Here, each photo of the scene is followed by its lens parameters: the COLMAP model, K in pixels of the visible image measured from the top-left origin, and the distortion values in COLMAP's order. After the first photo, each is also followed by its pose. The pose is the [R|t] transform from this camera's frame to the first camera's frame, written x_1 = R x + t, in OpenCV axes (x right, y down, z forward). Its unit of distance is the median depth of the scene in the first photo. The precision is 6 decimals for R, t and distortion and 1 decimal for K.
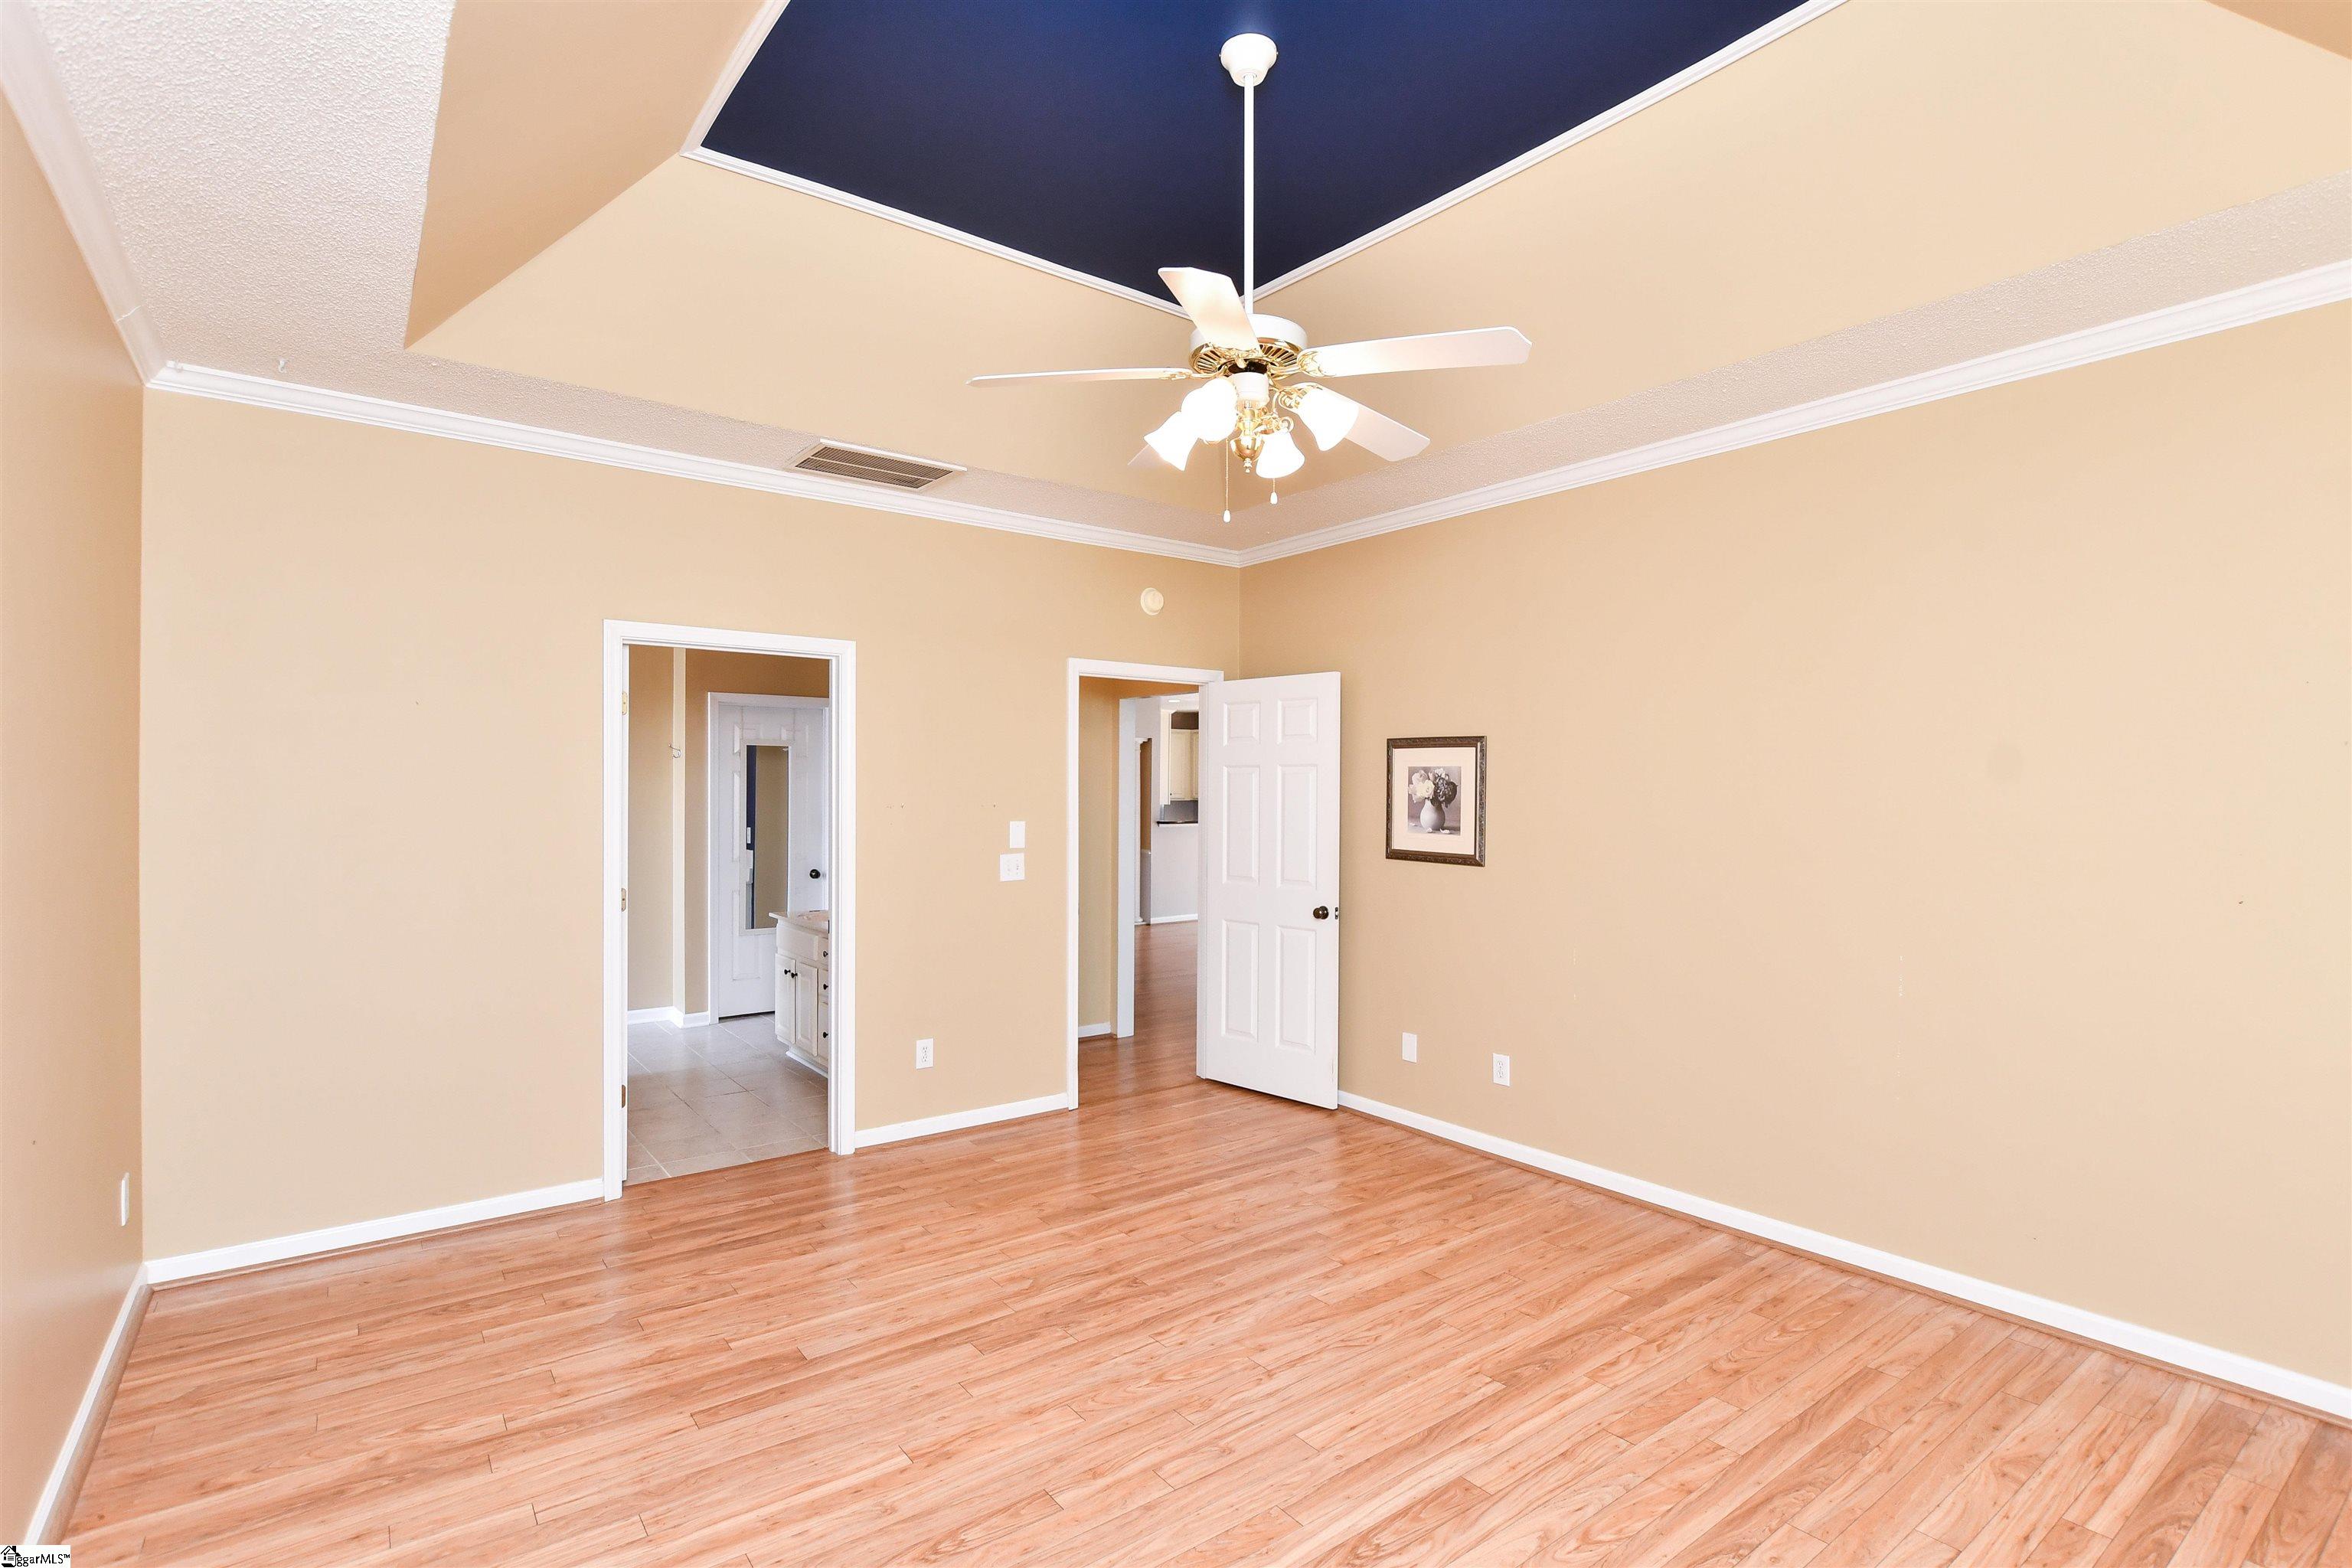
lens RADIAL K [[1117.4, 0, 1176.0], [0, 1117.4, 784.0], [0, 0, 1]] dist [-0.002158, -0.000056]
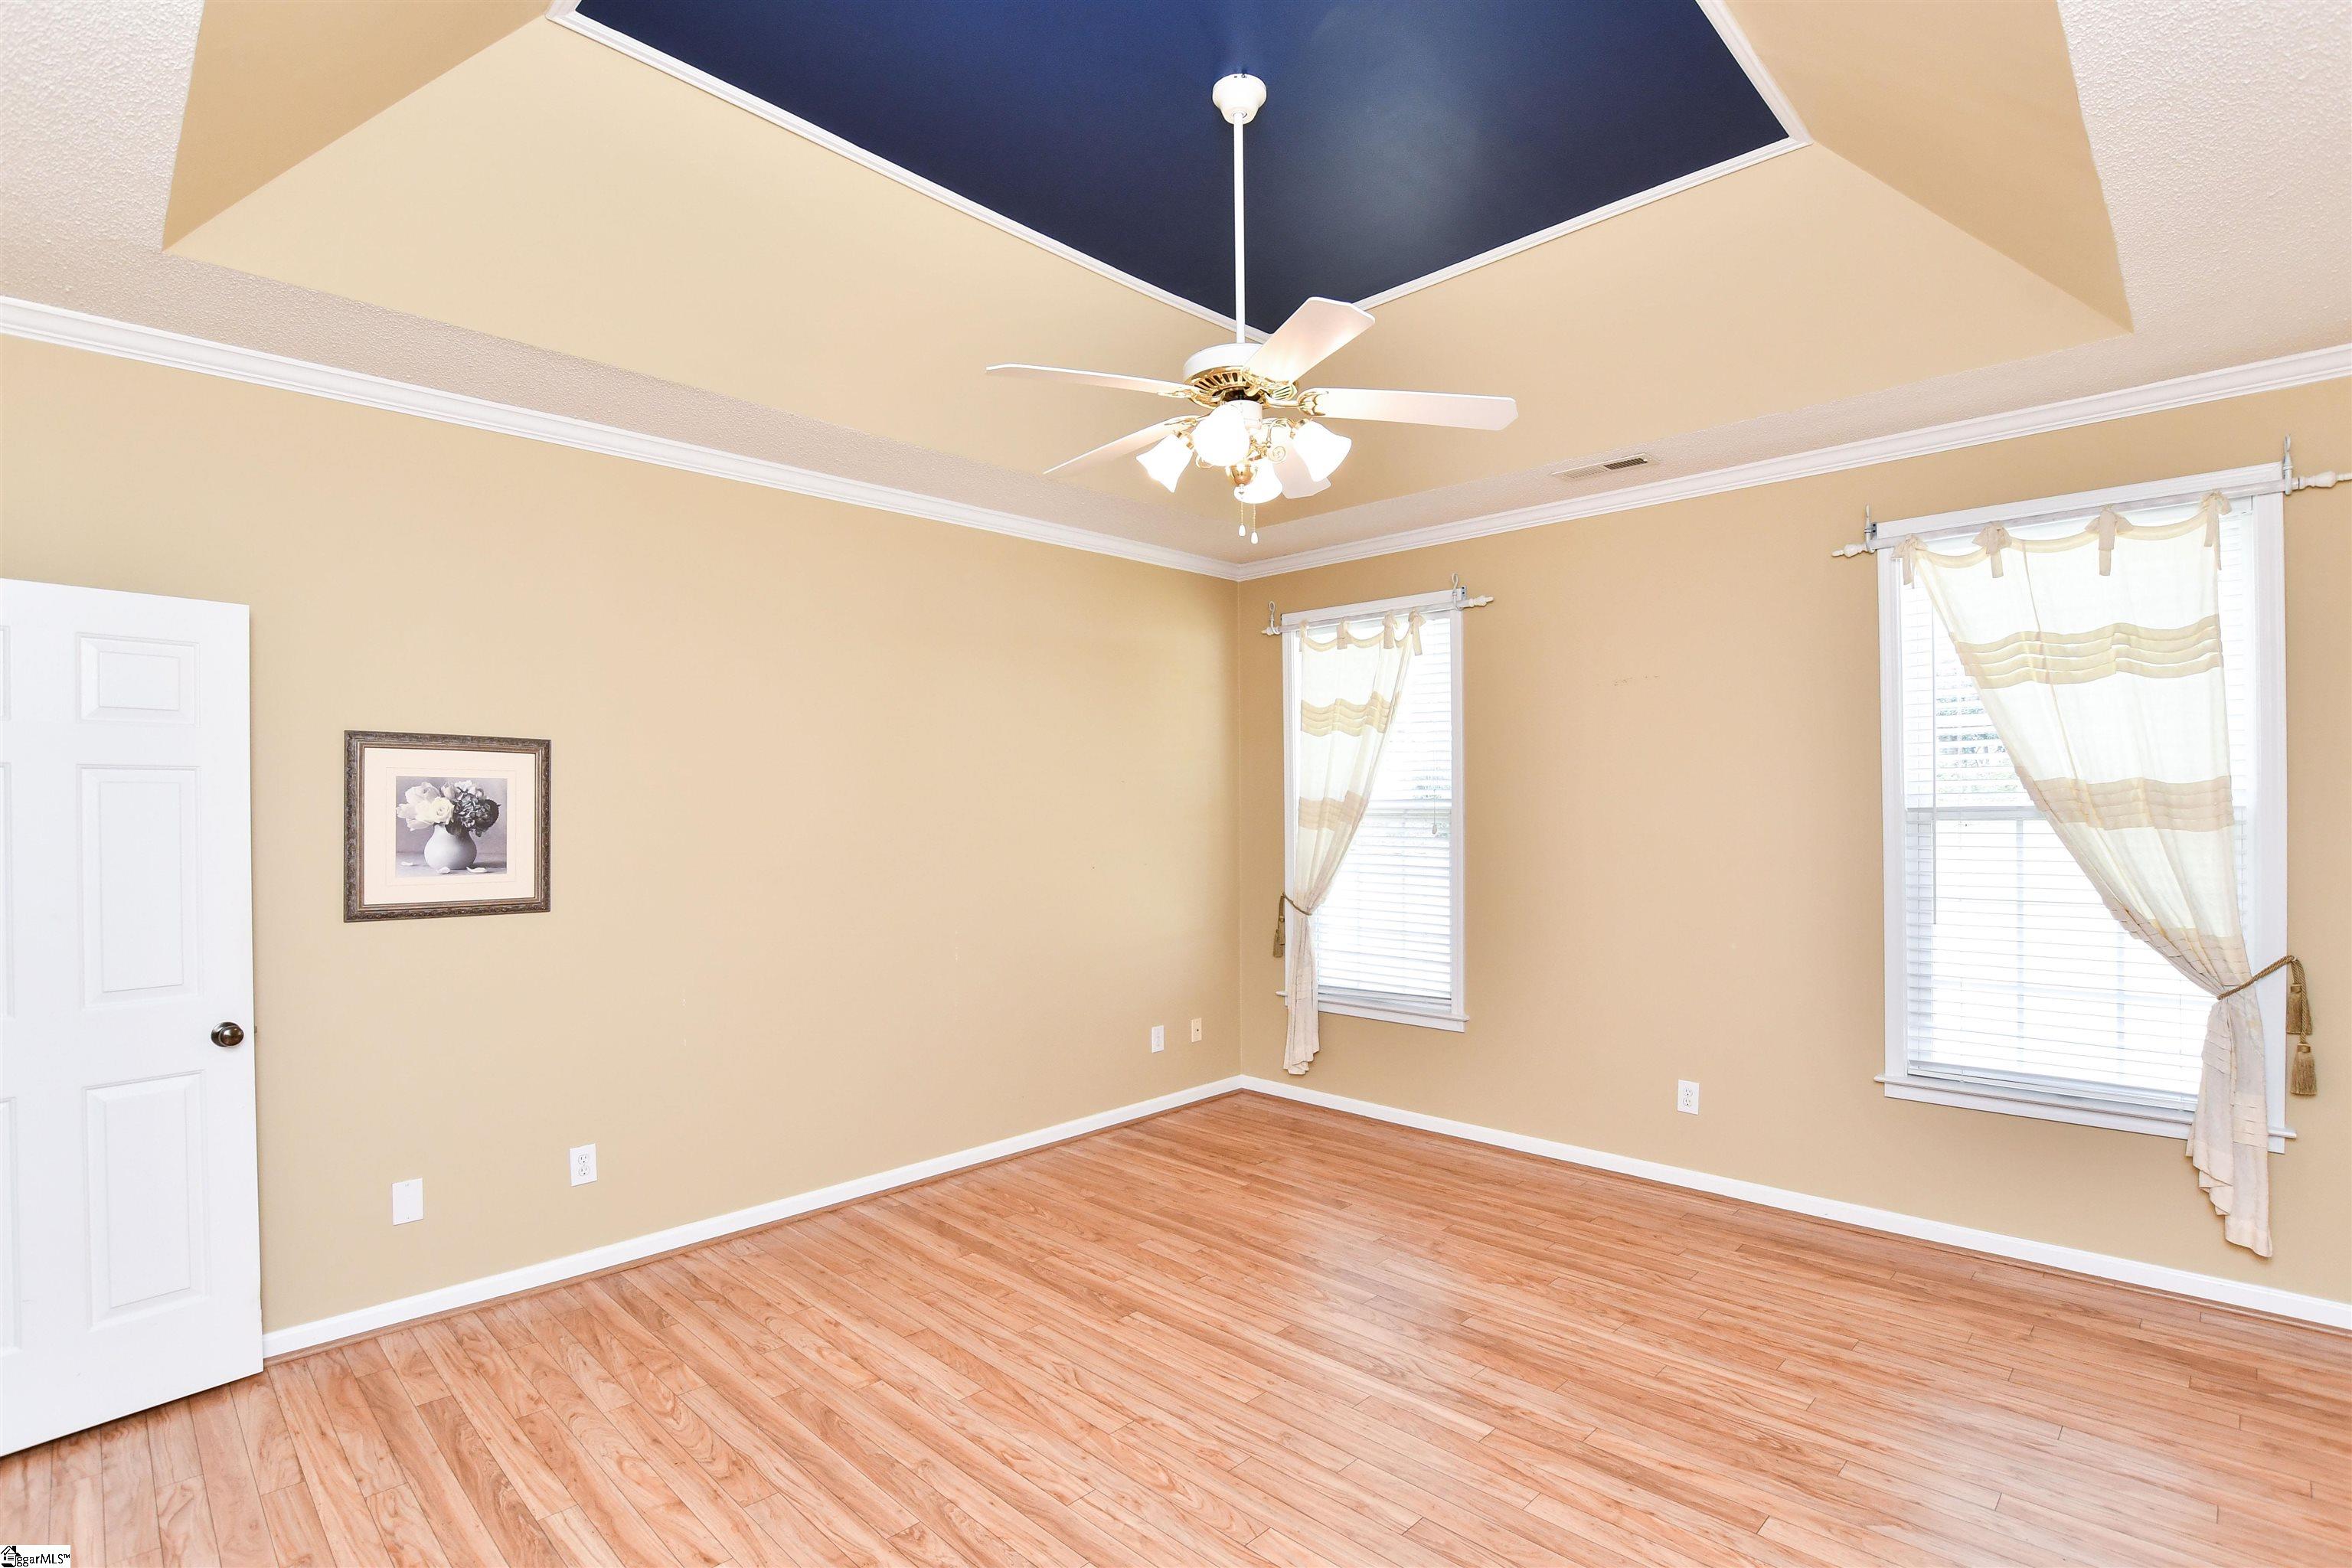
lens RADIAL K [[1114.7, 0, 1178.4], [0, 1114.7, 797.0], [0, 0, 1]] dist [-0.028135, -0.000367]
pose [[-0.146112, 0.004543, 0.989258, -0.629080], [0.001216, 0.999990, -0.004413, -0.000150], [-0.989267, 0.000558, -0.146116, 0.811620]]
